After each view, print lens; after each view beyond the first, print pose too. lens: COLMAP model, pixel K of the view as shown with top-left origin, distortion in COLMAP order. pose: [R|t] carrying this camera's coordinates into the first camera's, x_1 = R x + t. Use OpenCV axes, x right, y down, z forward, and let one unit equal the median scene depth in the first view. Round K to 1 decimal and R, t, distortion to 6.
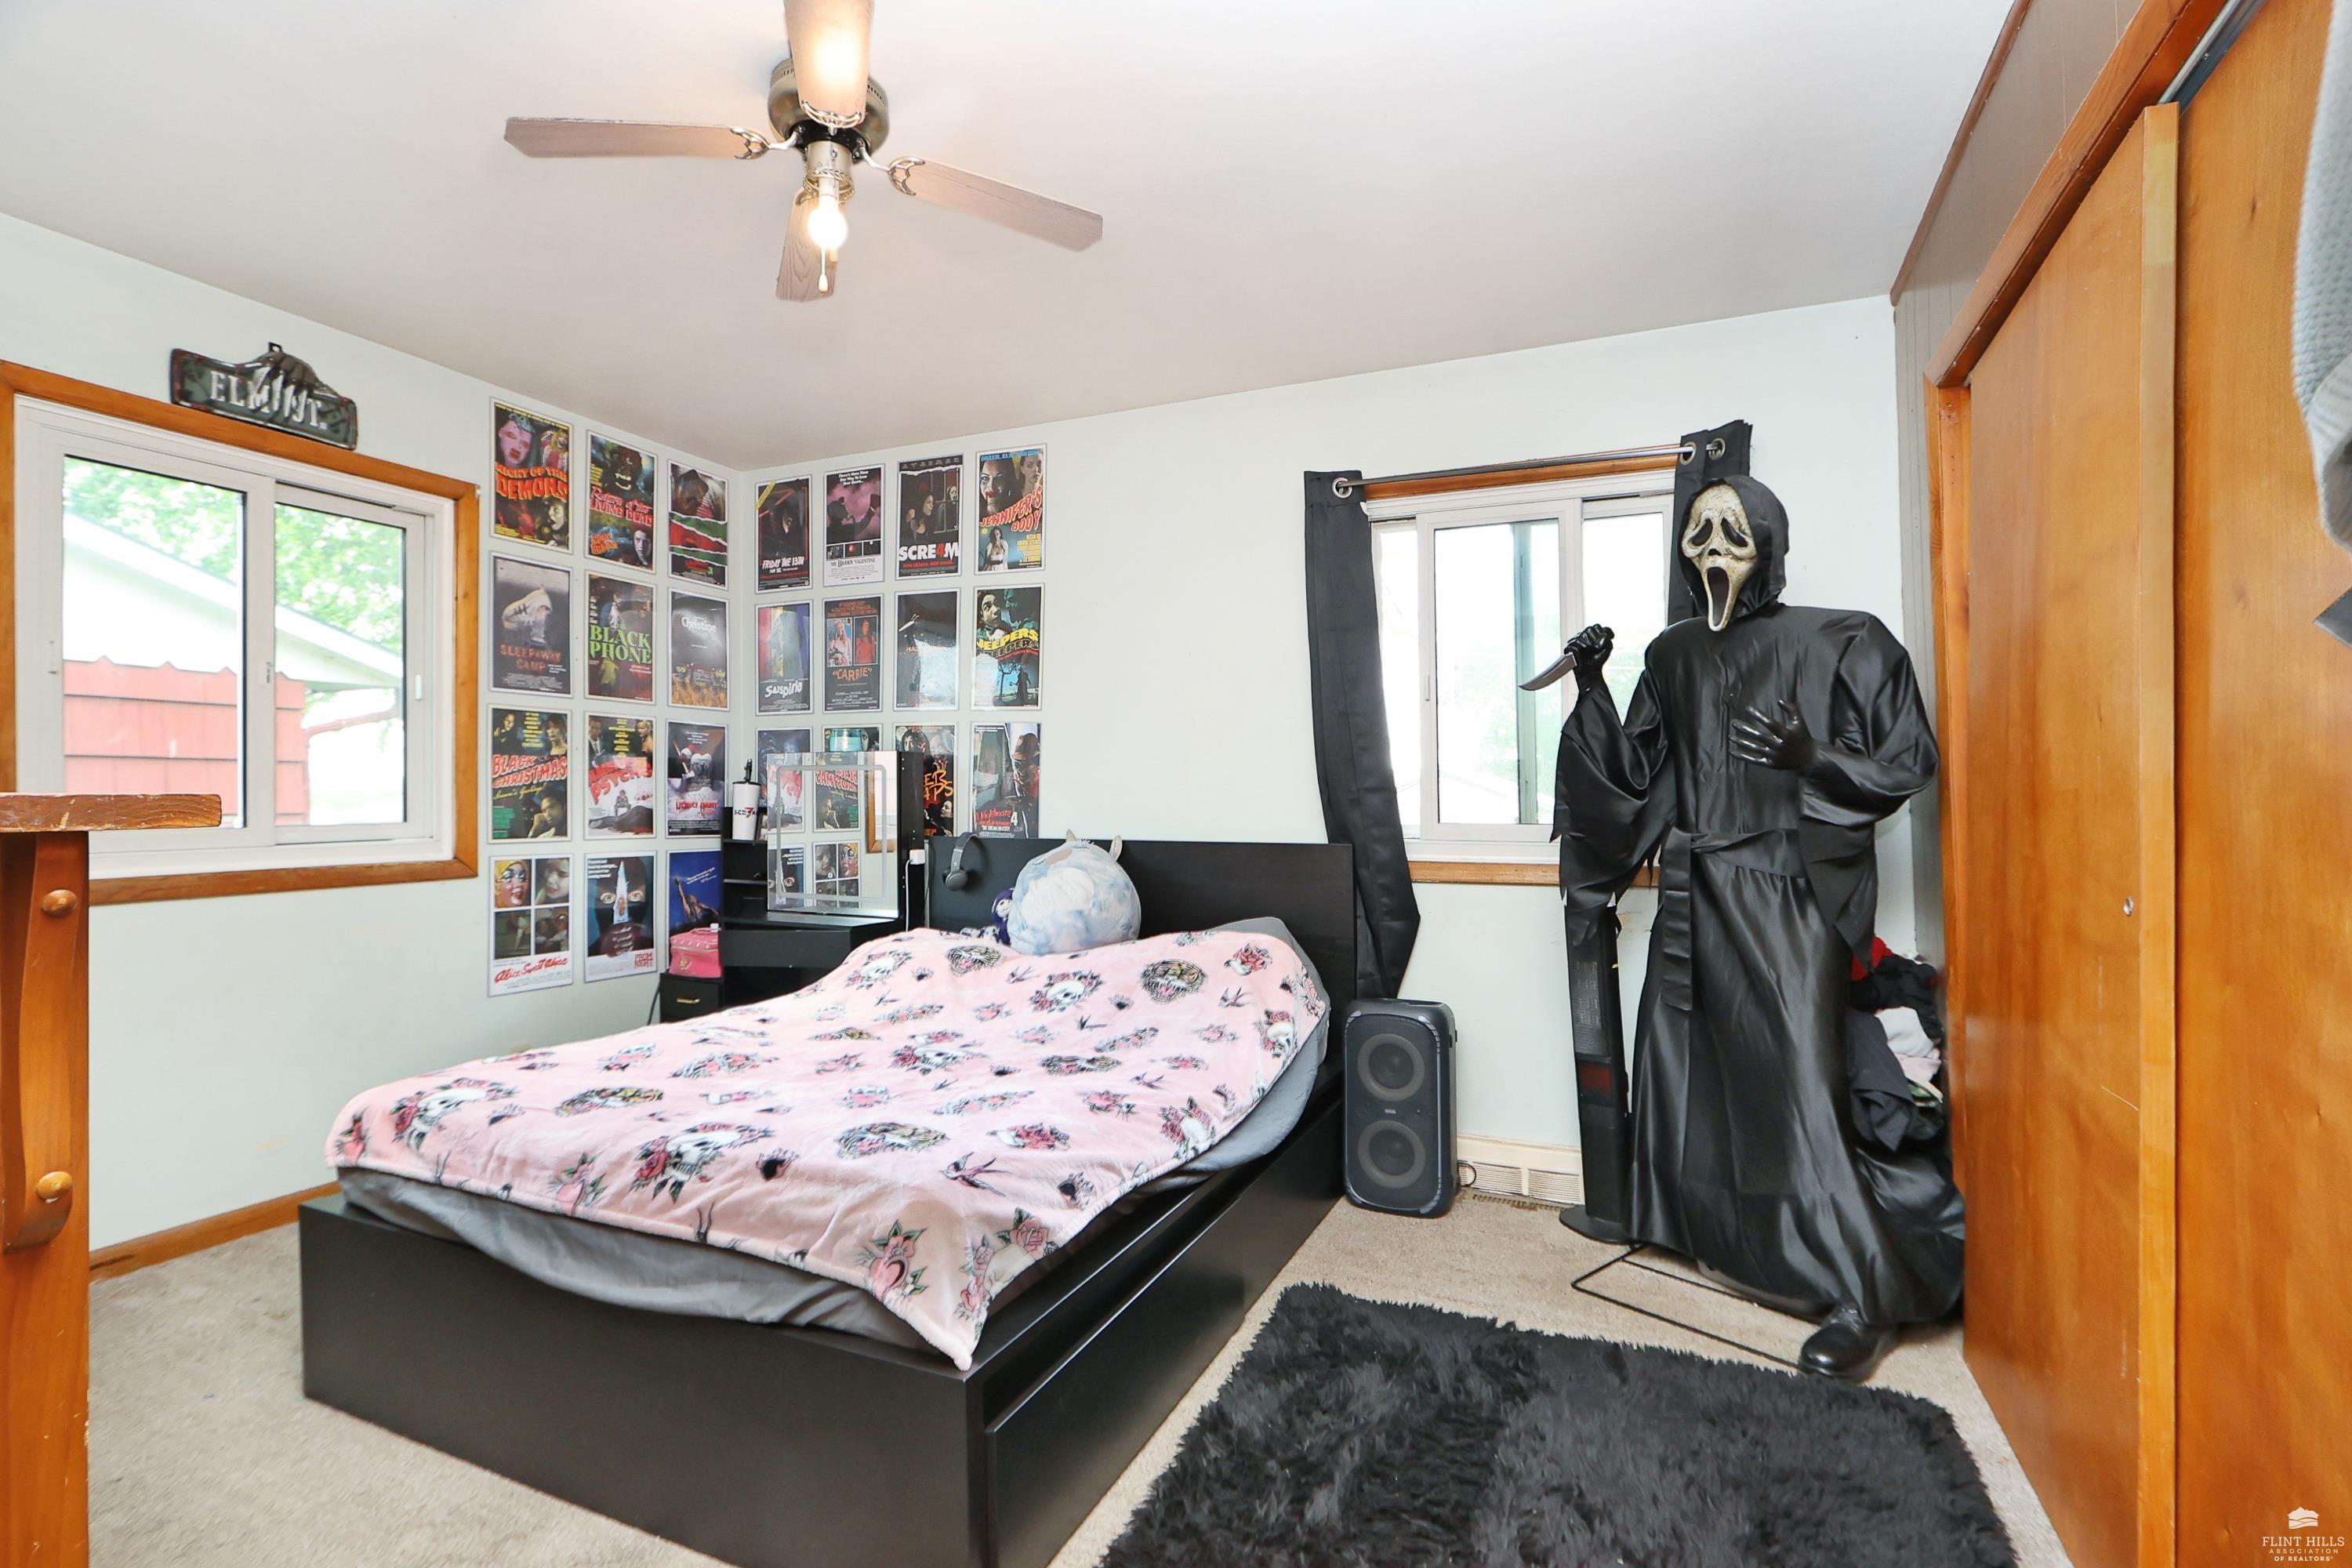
lens RADIAL K [[1091.0, 0, 1186.7], [0, 1091.0, 782.5], [0, 0, 1]] dist [-0.018373, -0.000047]
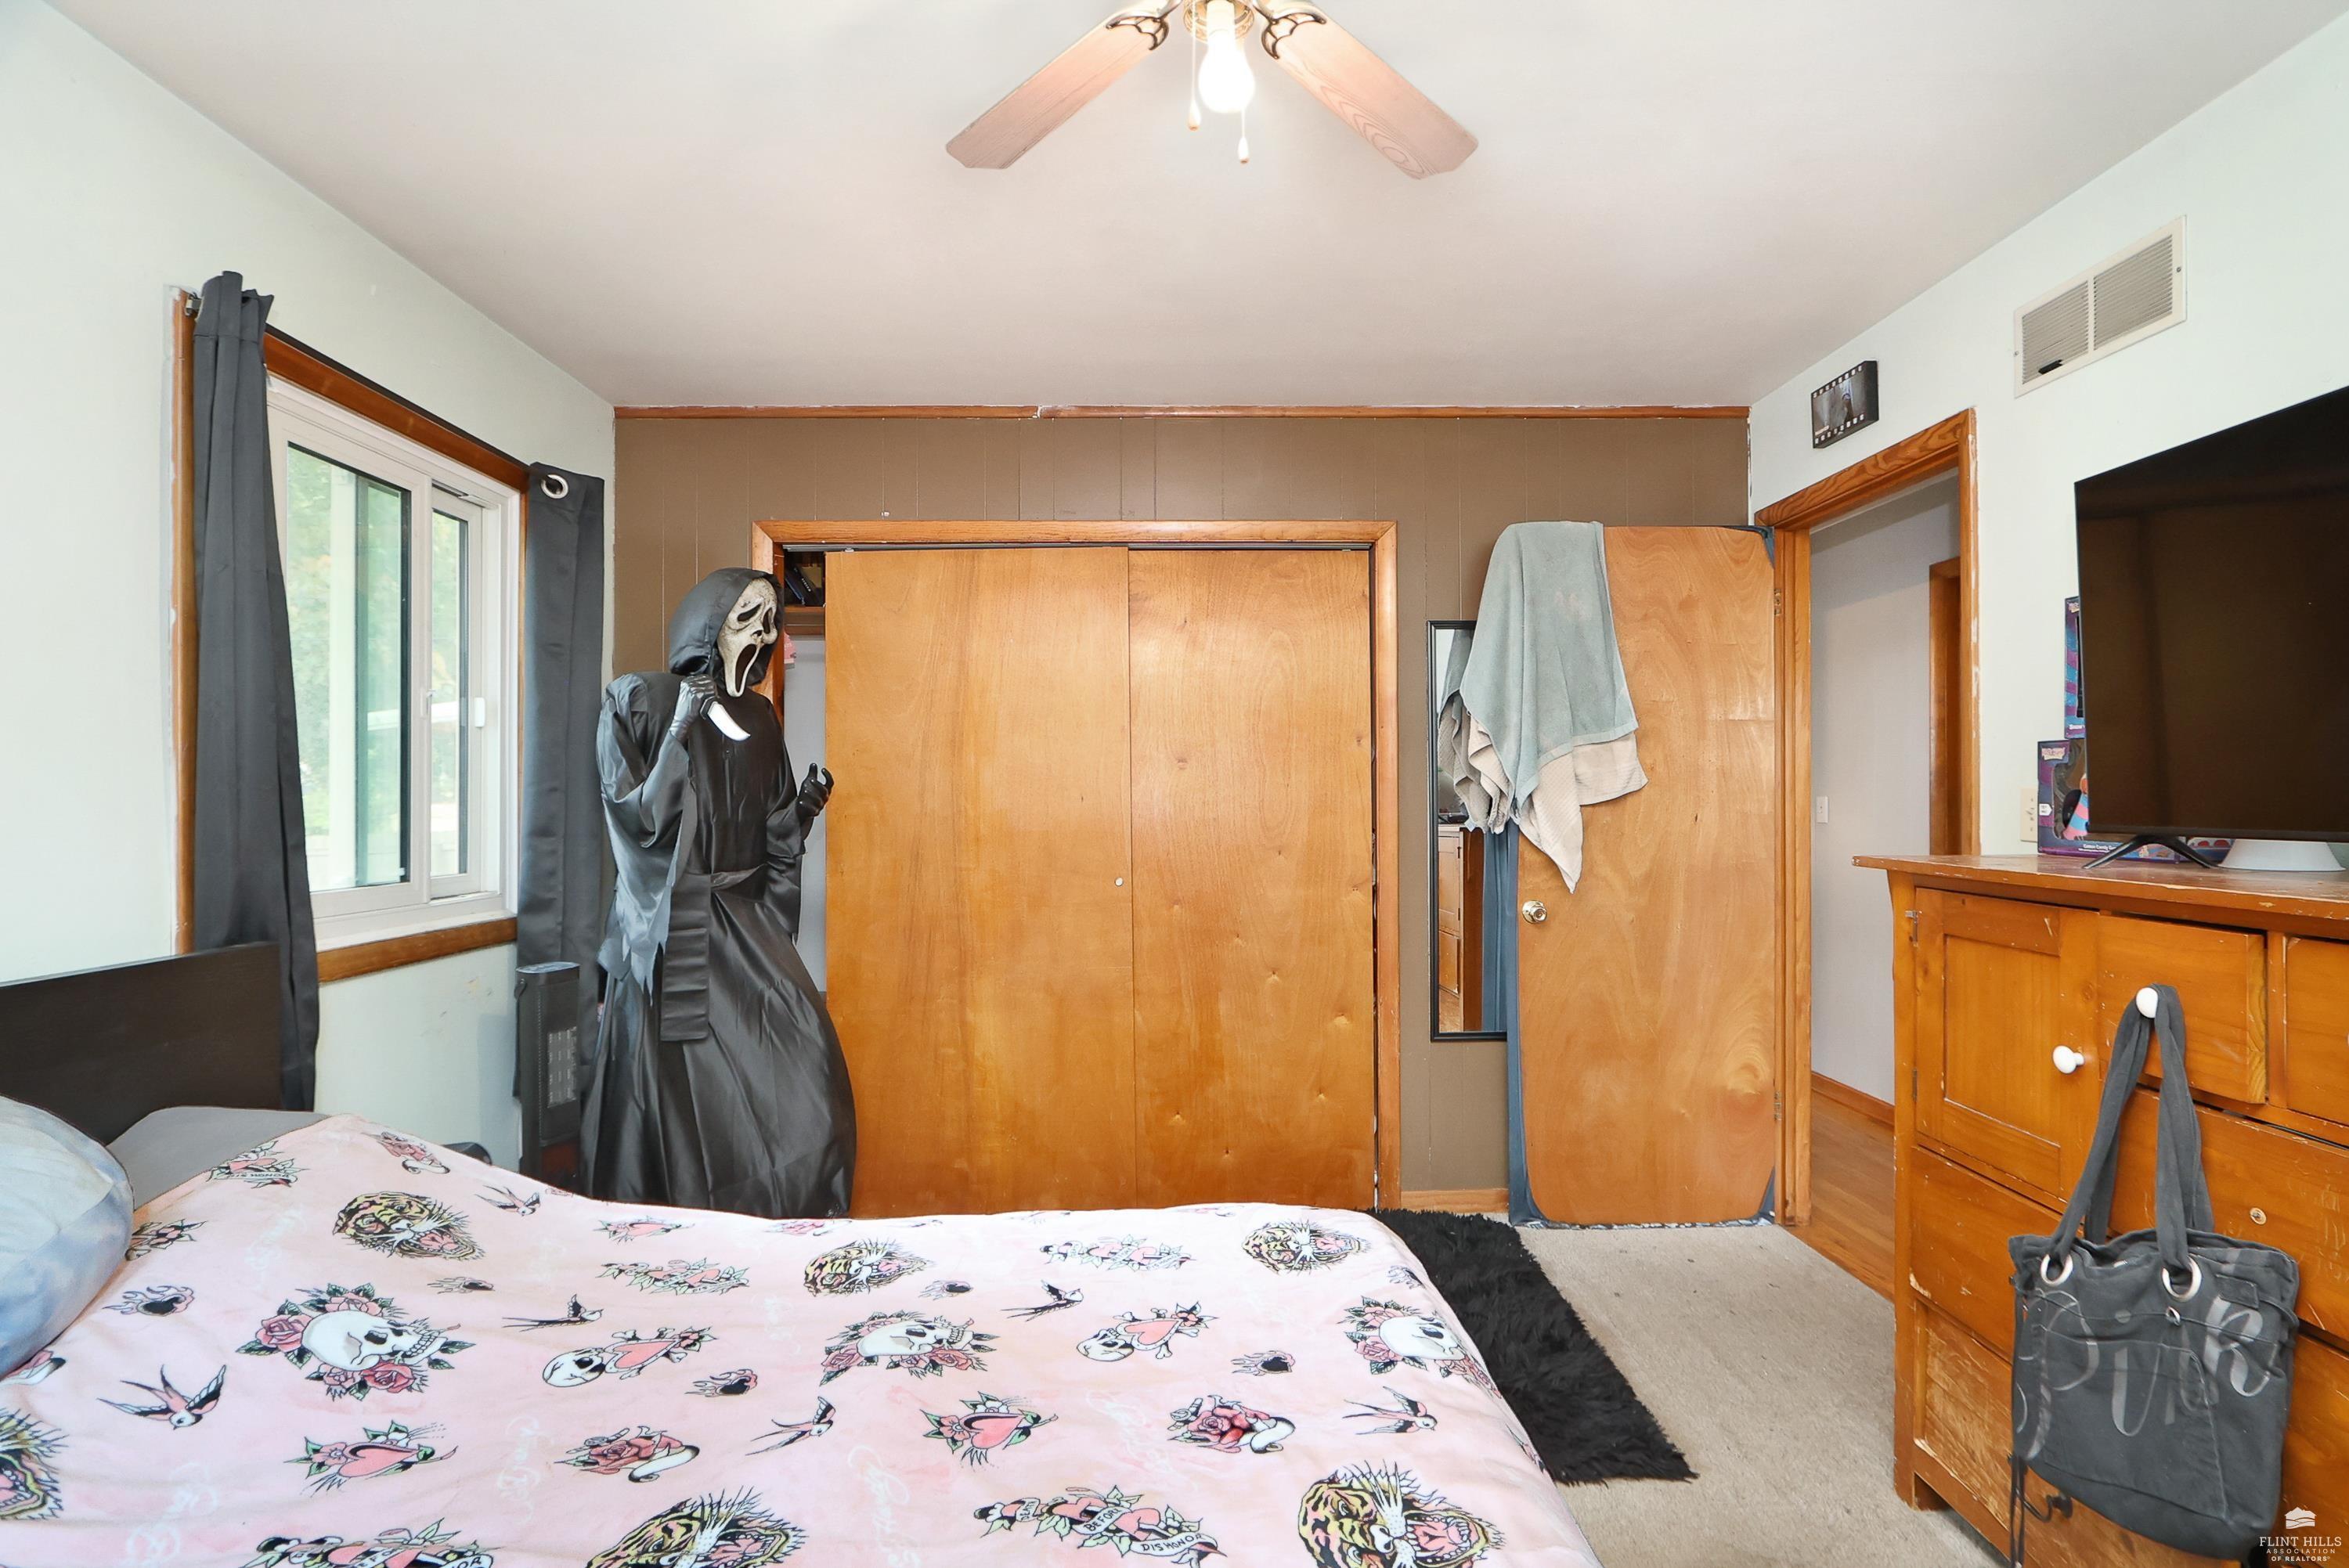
lens RADIAL K [[1089.5, 0, 1185.2], [0, 1089.5, 782.5], [0, 0, 1]] dist [-0.018373, -0.000047]
pose [[-0.427384, 0.021110, 0.903824, -0.641557], [-0.000718, 0.999719, -0.023689, -0.018087], [-0.904070, -0.010774, -0.427249, 0.892338]]
